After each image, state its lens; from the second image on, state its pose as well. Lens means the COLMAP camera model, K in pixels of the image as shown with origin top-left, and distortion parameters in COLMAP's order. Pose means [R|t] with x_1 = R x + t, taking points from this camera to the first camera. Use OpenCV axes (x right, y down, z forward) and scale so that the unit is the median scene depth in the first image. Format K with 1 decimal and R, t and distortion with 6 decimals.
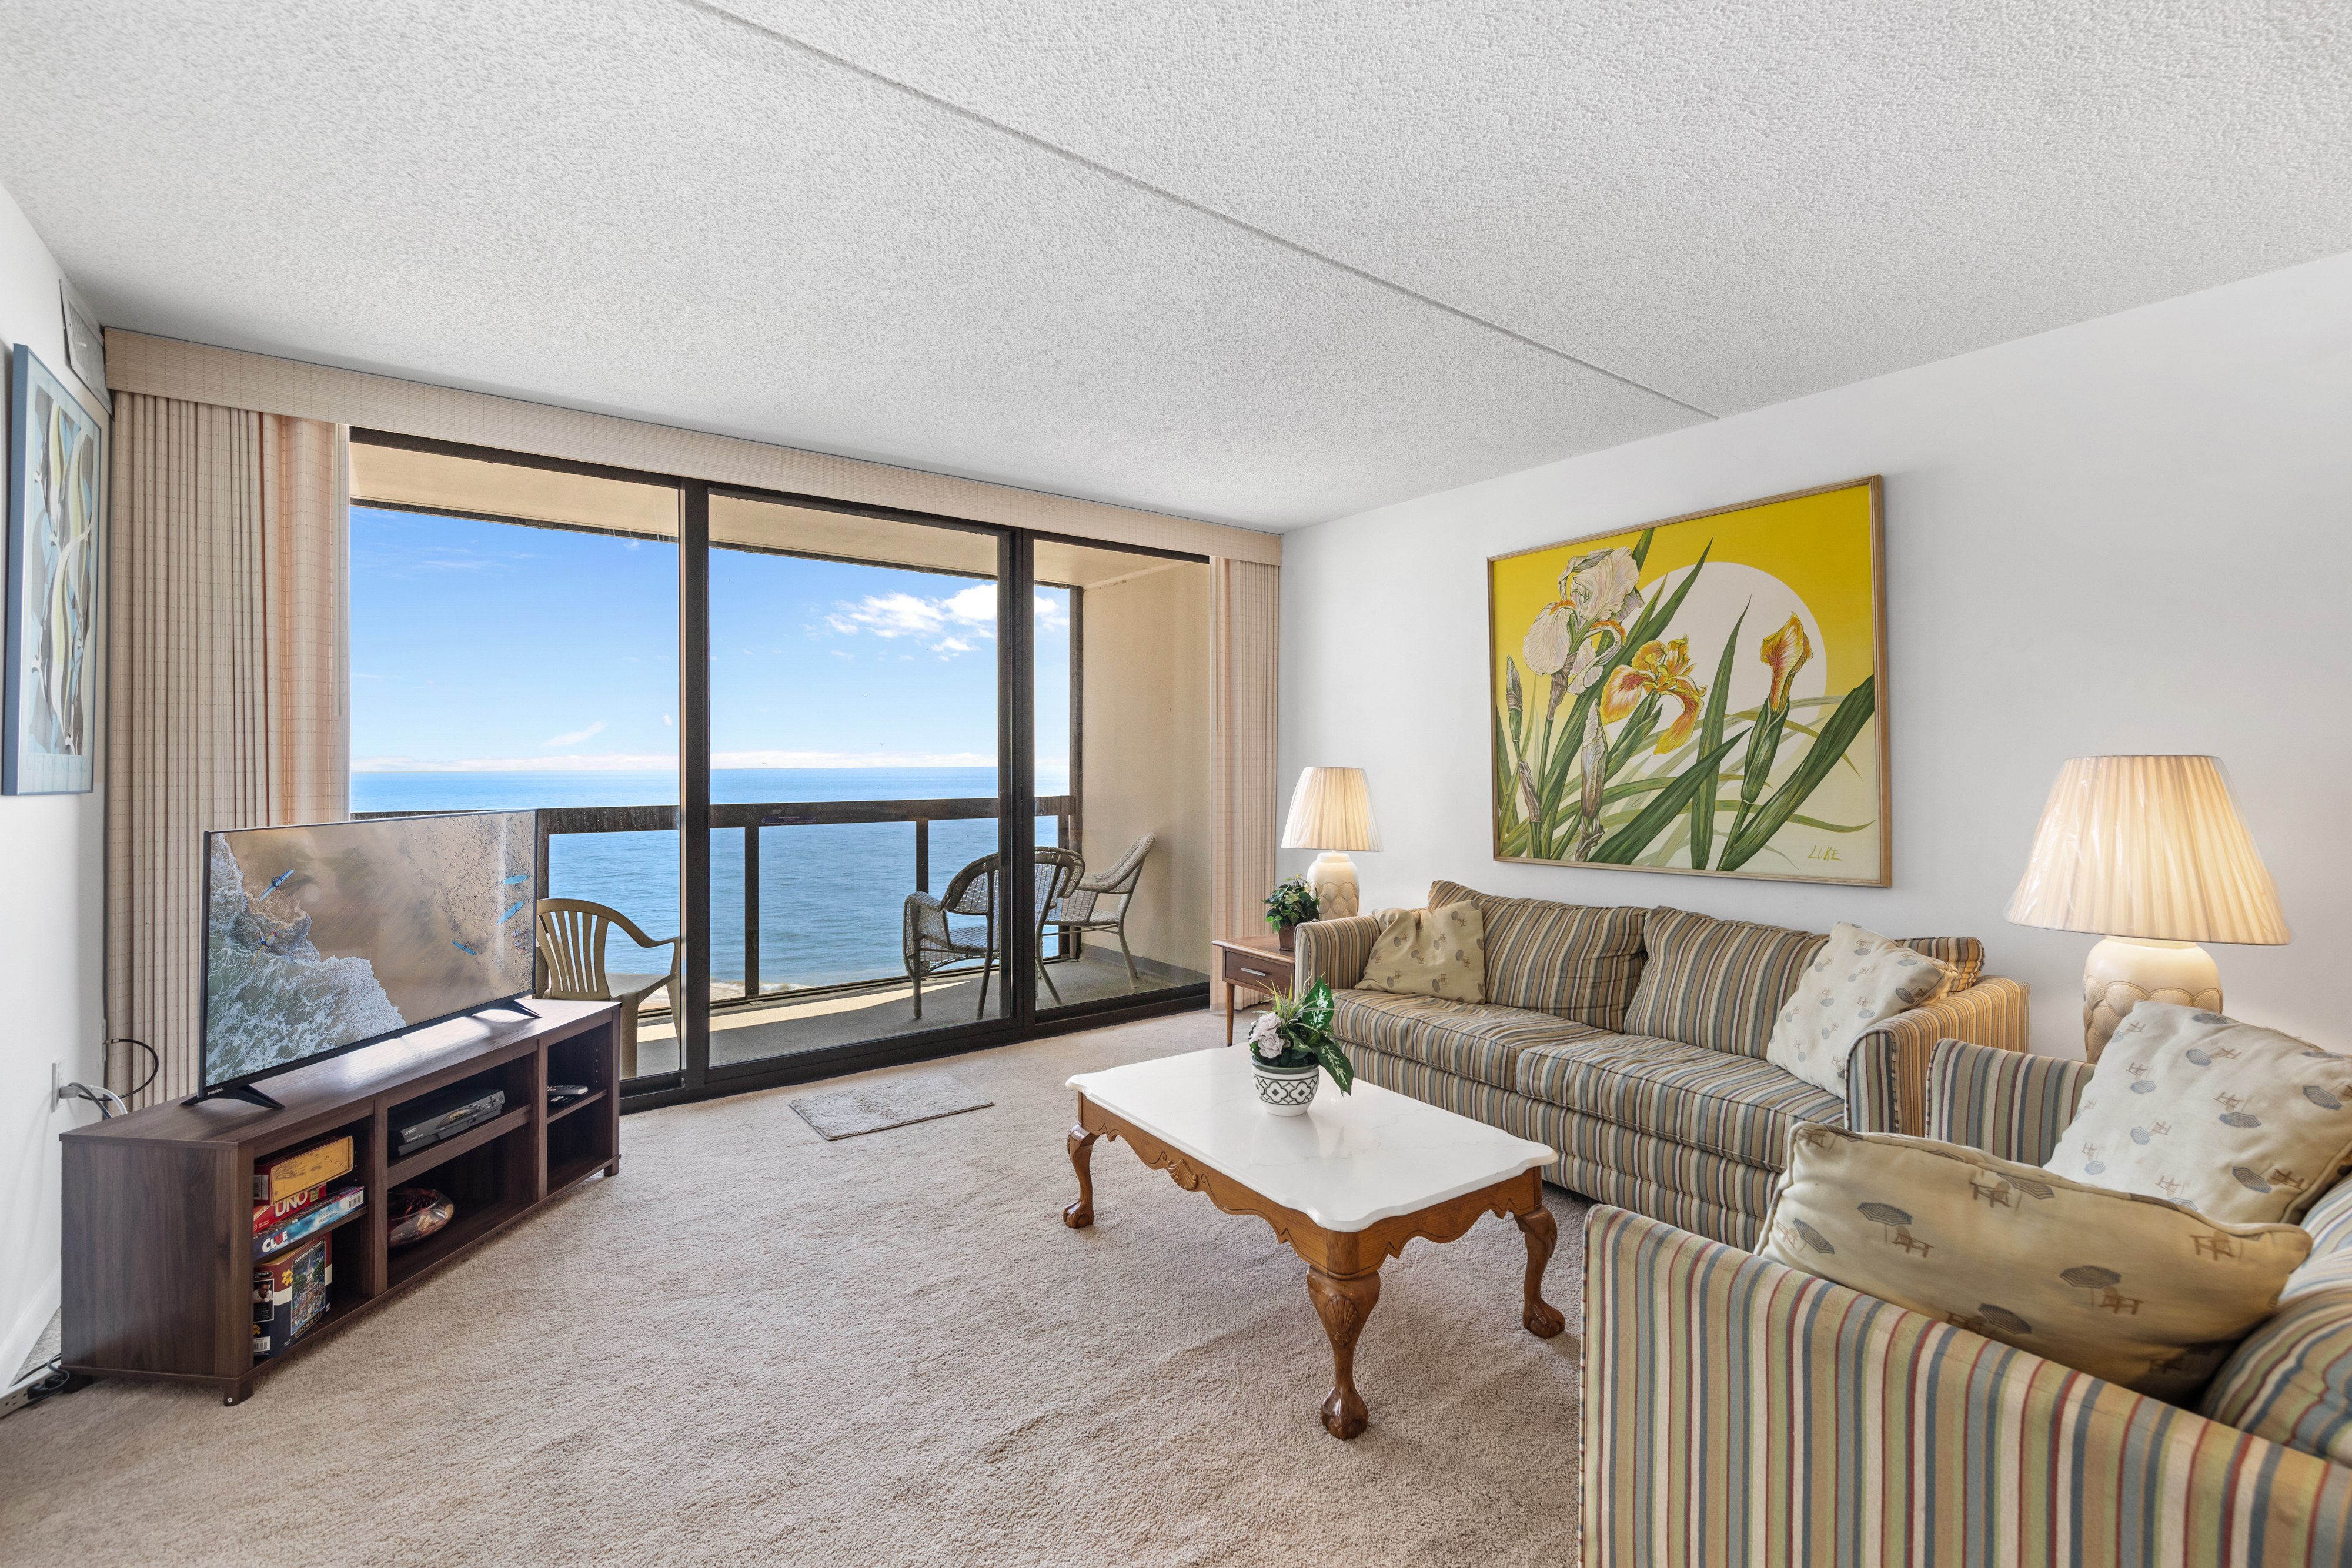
lens RADIAL K [[1031.5, 0, 1178.7], [0, 1031.5, 762.2], [0, 0, 1]] dist [-0.000135, -0.000317]
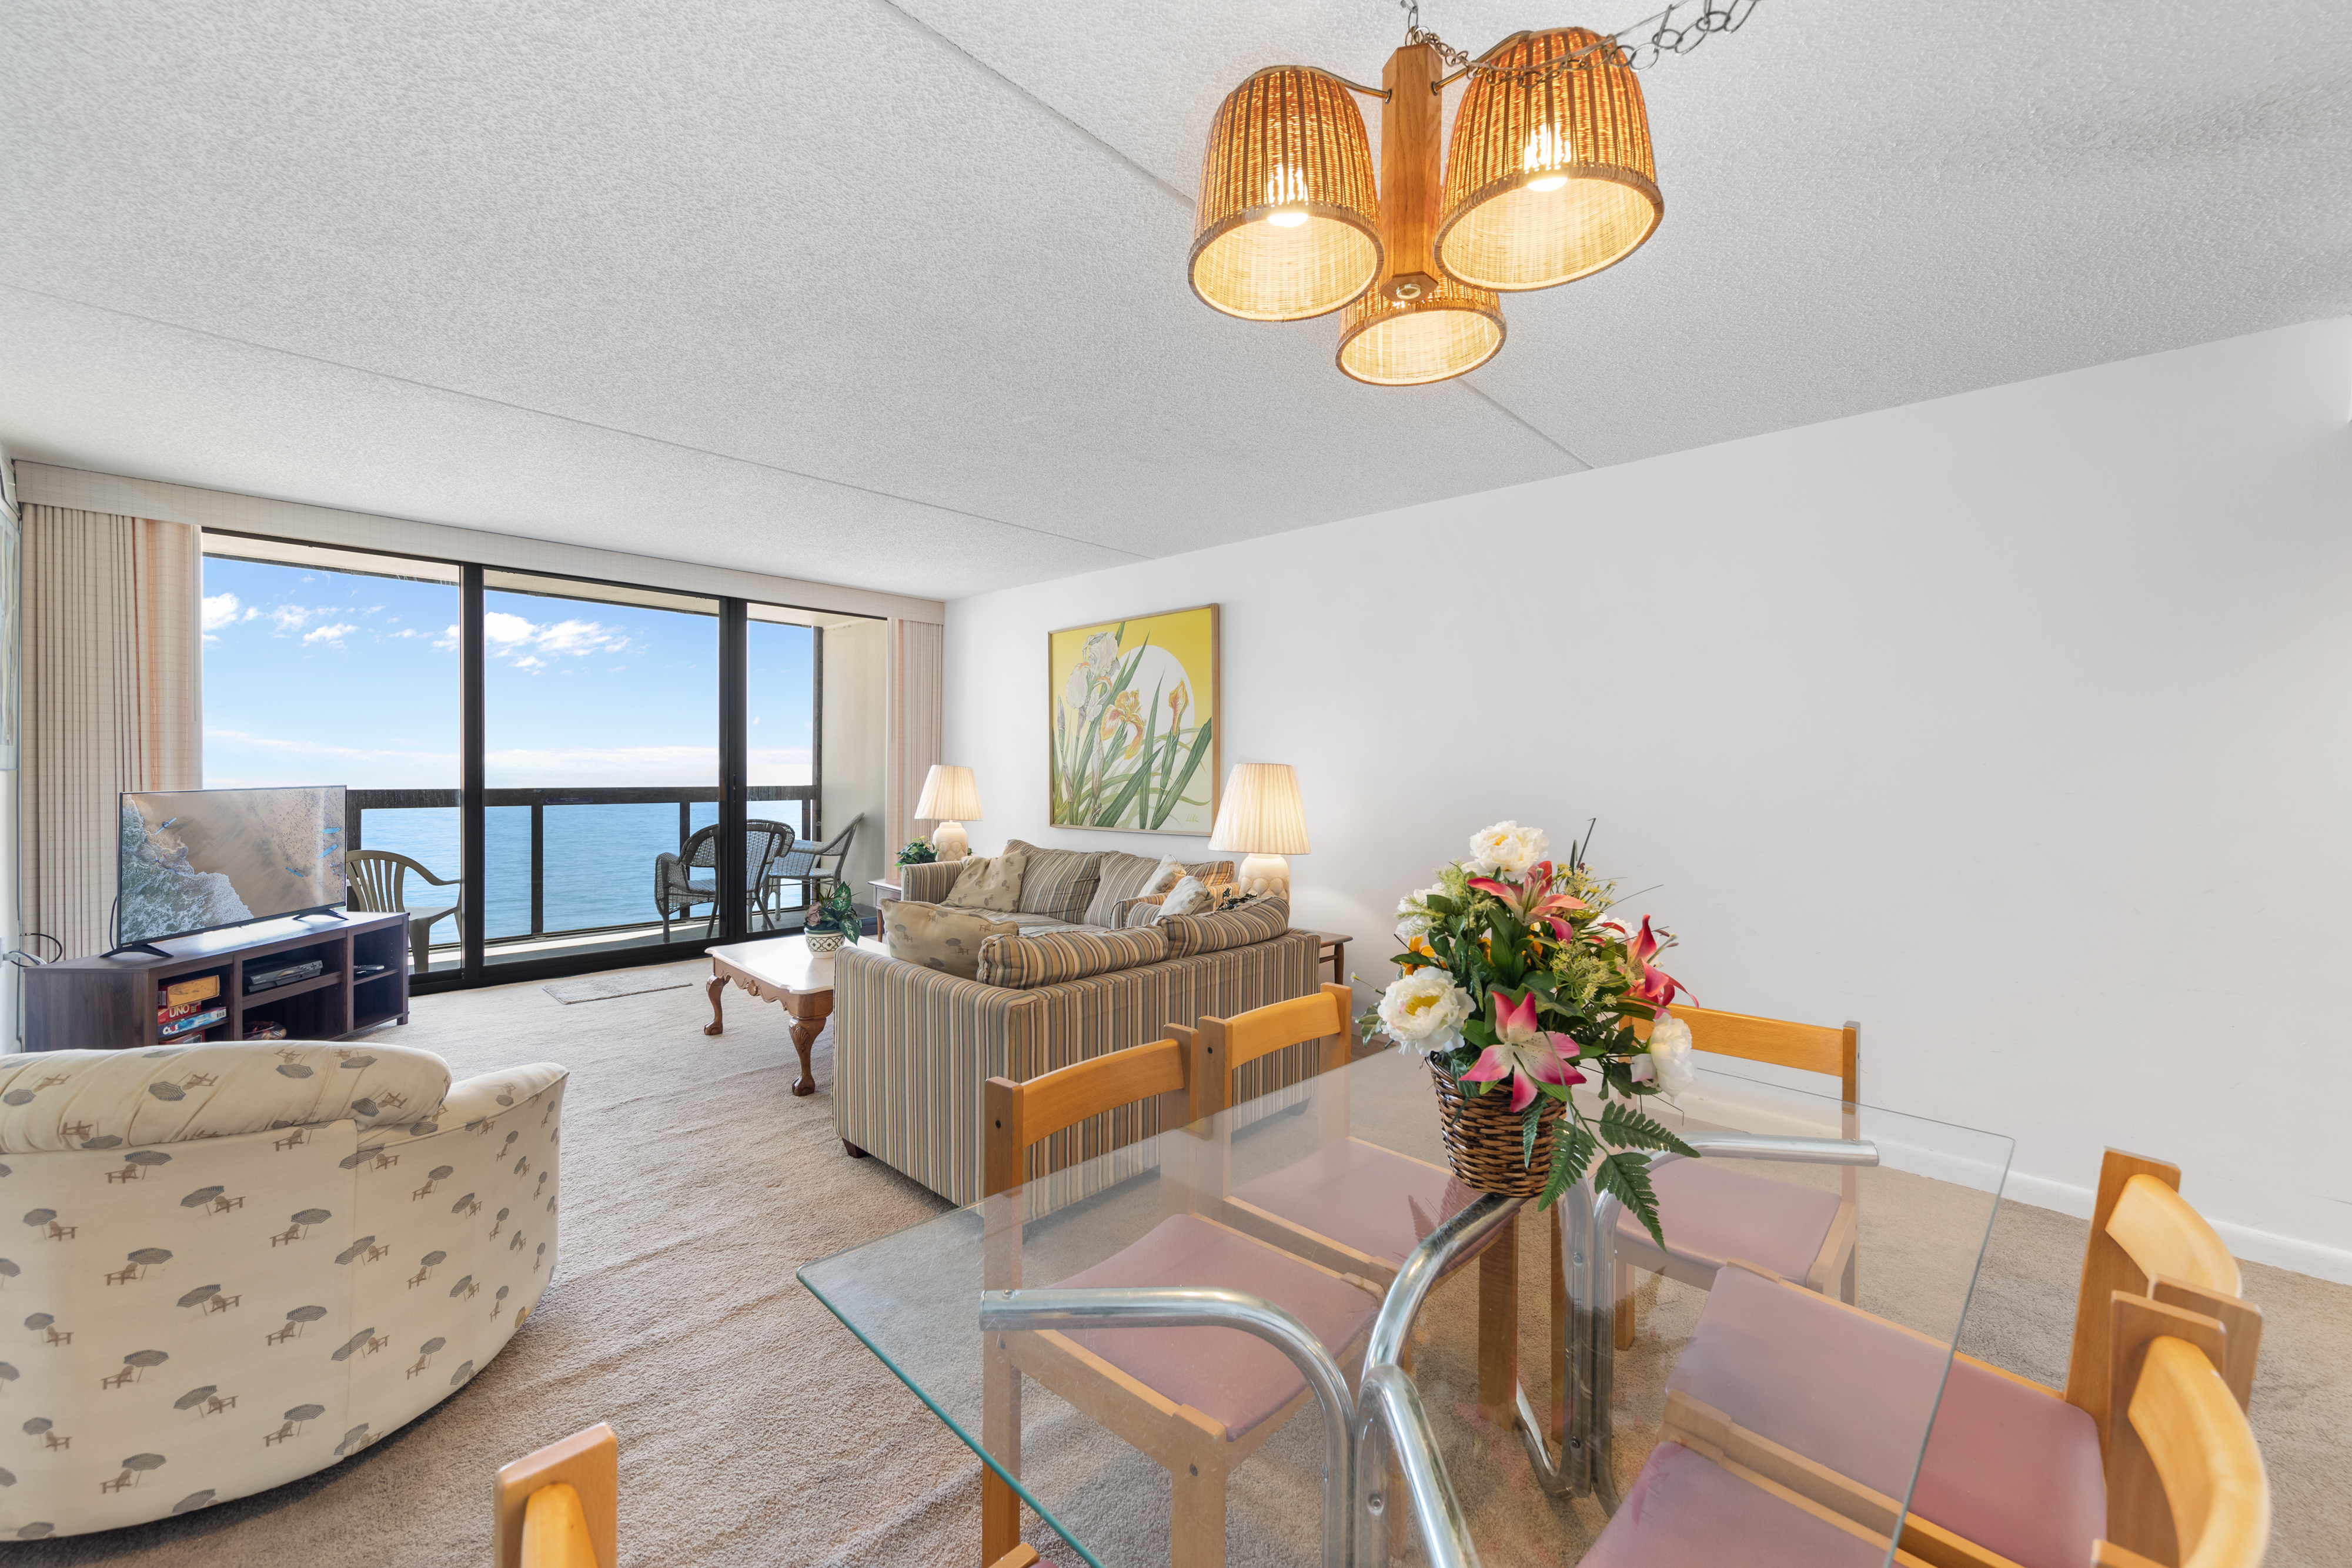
lens RADIAL K [[937.5, 0, 1197.2], [0, 937.5, 778.2], [0, 0, 1]] dist [0.000967, 0.000334]
pose [[0.985103, 0.010061, 0.171673, 0.346361], [-0.012788, 0.999809, 0.014785, -0.002008], [-0.171492, -0.016760, 0.985043, -0.533089]]
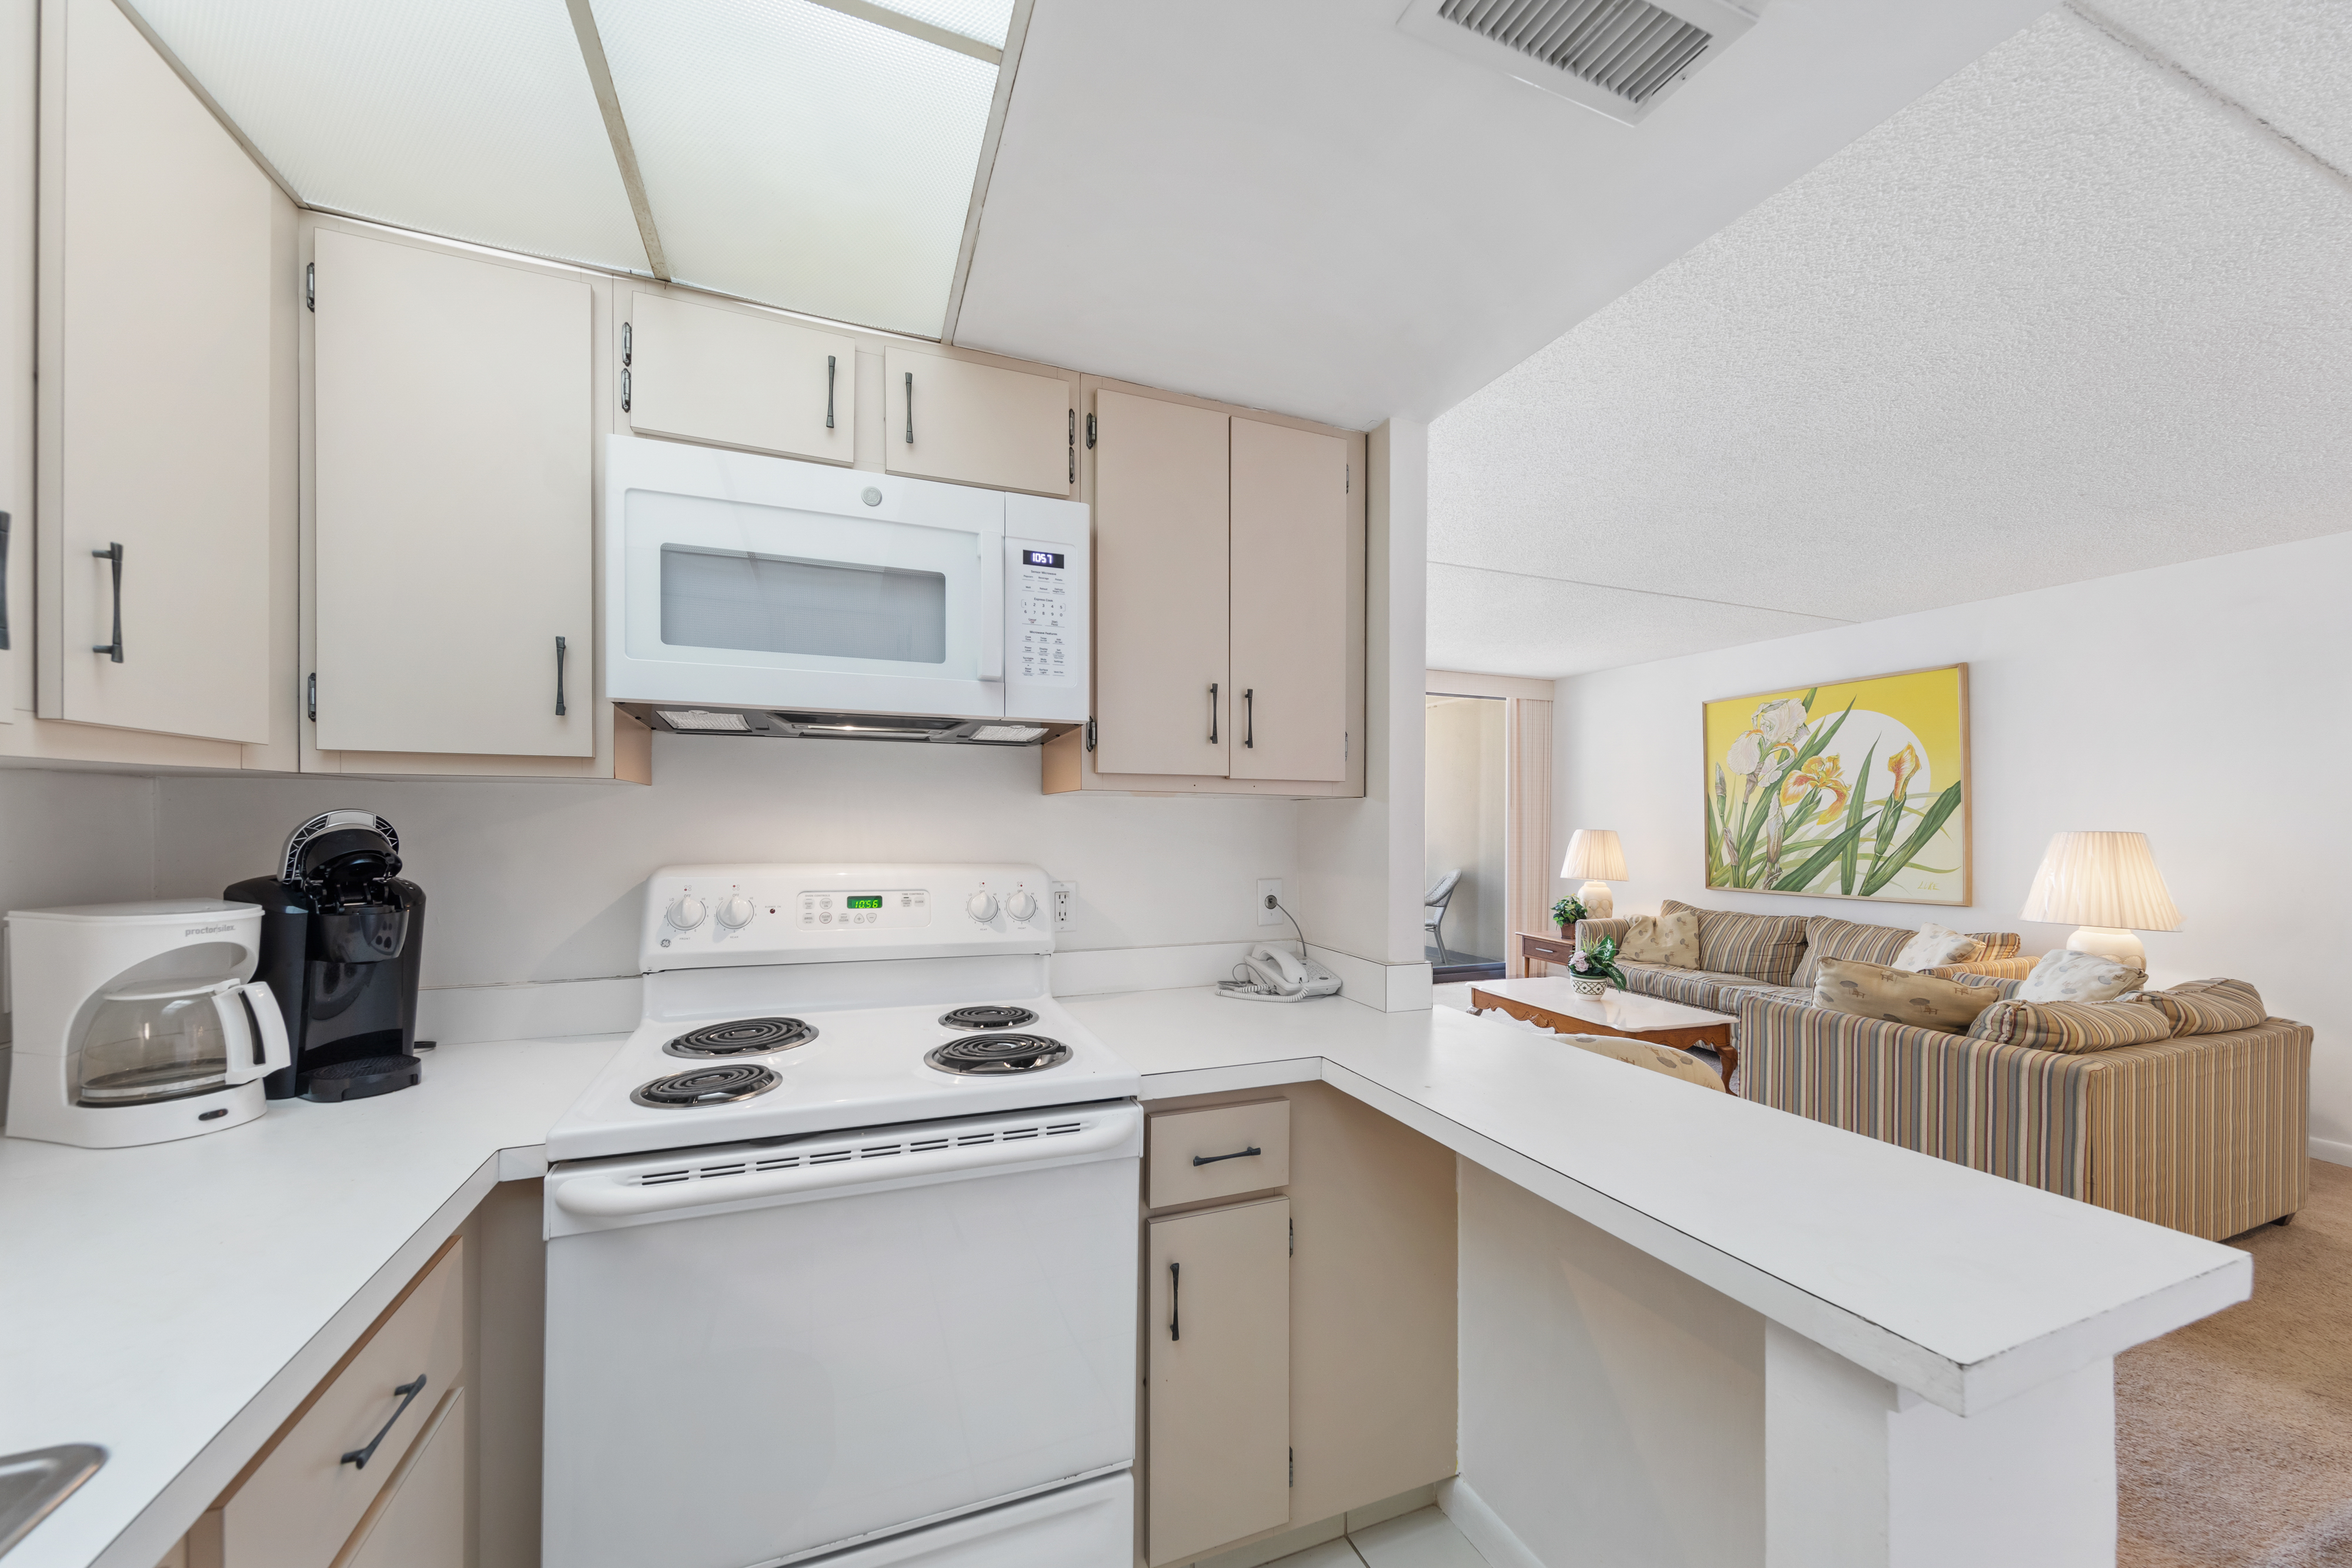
lens RADIAL K [[873.8, 0, 1159.0], [0, 873.8, 812.1], [0, 0, 1]] dist [0.008261, 0.000082]
pose [[0.965179, 0.007313, -0.261487, -0.202400], [-0.008973, 0.999946, -0.005156, -0.012341], [0.261436, 0.007323, 0.965193, -0.682861]]
